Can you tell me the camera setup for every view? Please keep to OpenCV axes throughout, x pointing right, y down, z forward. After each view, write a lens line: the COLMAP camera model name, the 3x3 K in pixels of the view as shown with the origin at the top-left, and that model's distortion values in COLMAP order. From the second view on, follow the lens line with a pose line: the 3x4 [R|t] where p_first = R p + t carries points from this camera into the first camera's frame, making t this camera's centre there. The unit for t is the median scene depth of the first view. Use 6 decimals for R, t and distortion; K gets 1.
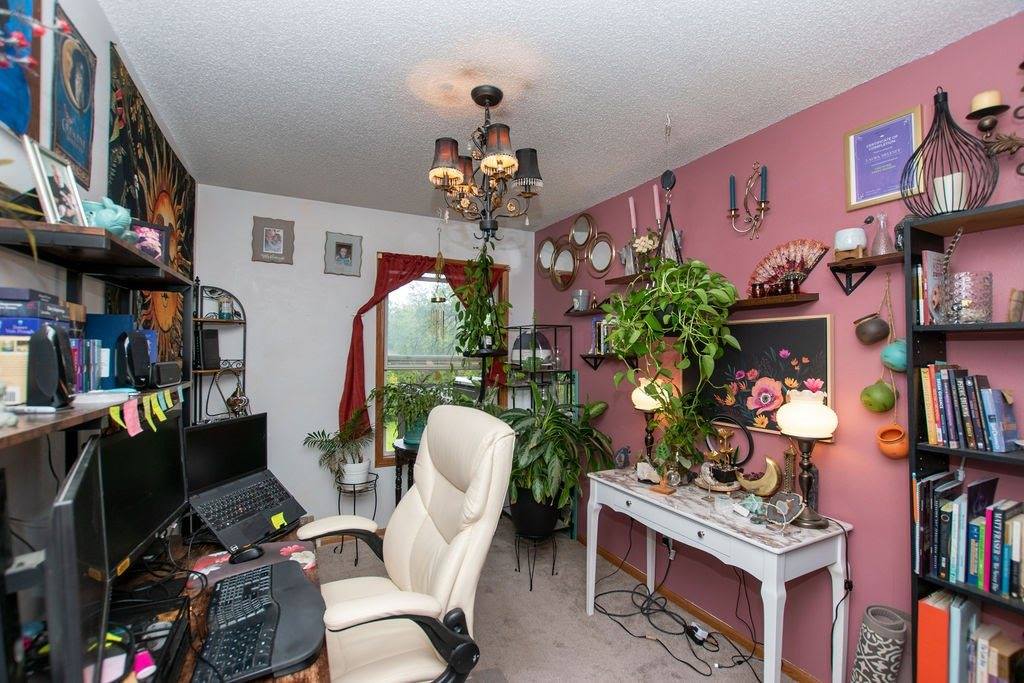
lens RADIAL K [[450.7, 0, 519.1], [0, 450.7, 345.5], [0, 0, 1]] dist [-0.041312, 0.006860]
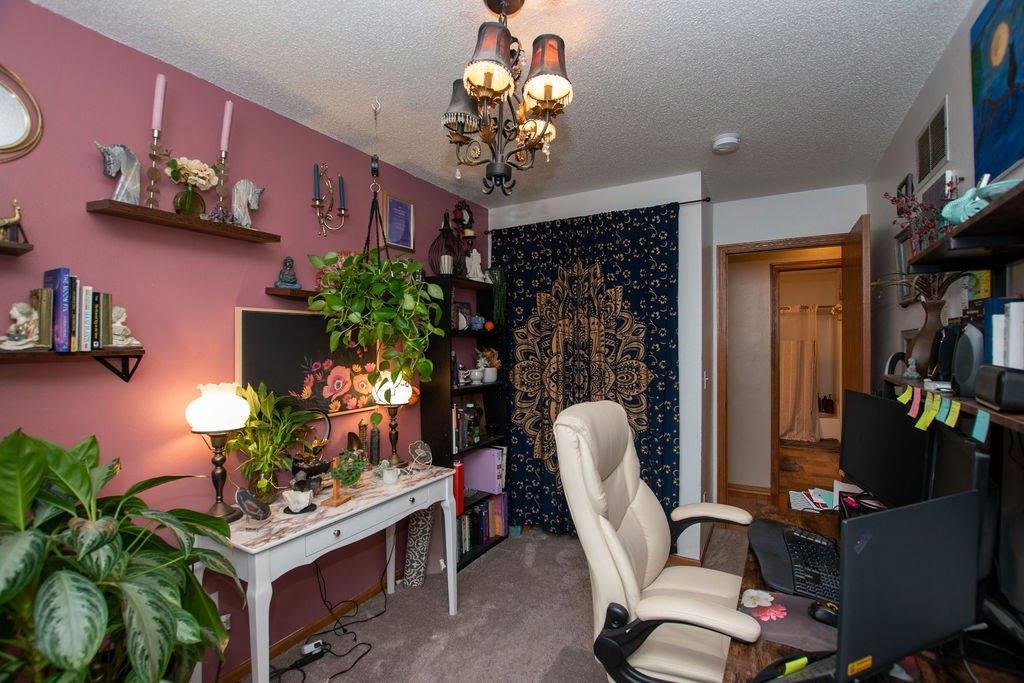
lens RADIAL K [[450.7, 0, 519.1], [0, 450.7, 345.5], [0, 0, 1]] dist [-0.041312, 0.006860]
pose [[-0.548219, -0.004103, 0.836325, -0.634284], [-0.008541, 0.999963, -0.000693, 0.017351], [-0.836291, -0.007523, -0.548234, 1.242305]]
